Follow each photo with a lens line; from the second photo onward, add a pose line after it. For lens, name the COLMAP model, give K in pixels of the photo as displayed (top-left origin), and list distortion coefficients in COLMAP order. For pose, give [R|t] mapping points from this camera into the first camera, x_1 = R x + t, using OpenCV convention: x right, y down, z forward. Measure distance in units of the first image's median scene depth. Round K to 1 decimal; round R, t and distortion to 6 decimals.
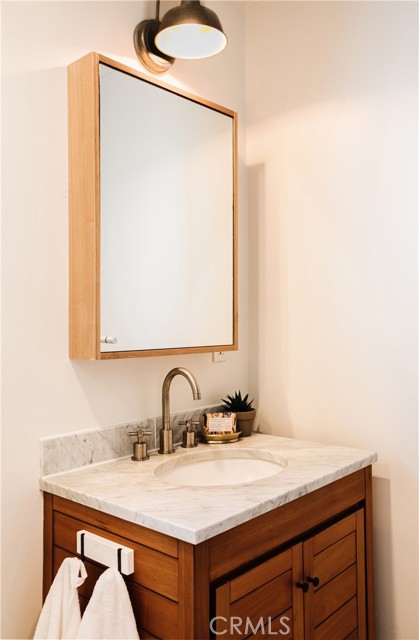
lens RADIAL K [[558.6, 0, 209.5], [0, 558.6, 320.0], [0, 0, 1]] dist [-0.005777, -0.001633]
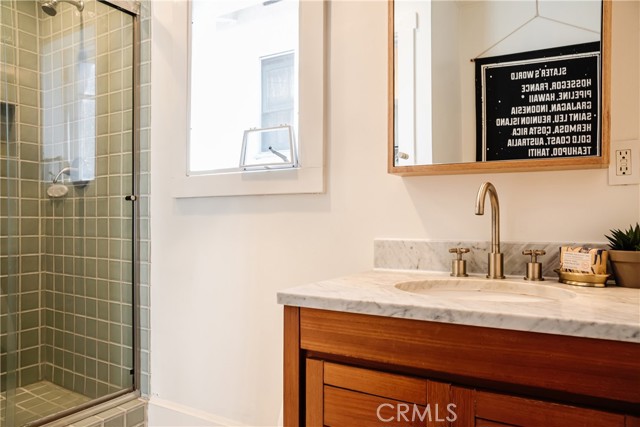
lens RADIAL K [[445.1, 0, 320.0], [0, 445.1, 213.5], [0, 0, 1]] dist [-0.009174, -0.000075]
pose [[0.210530, 0.000263, -0.977587, 0.646662], [-0.007133, 0.999974, -0.001267, 0.149334], [0.977561, 0.007240, 0.210526, 0.627205]]
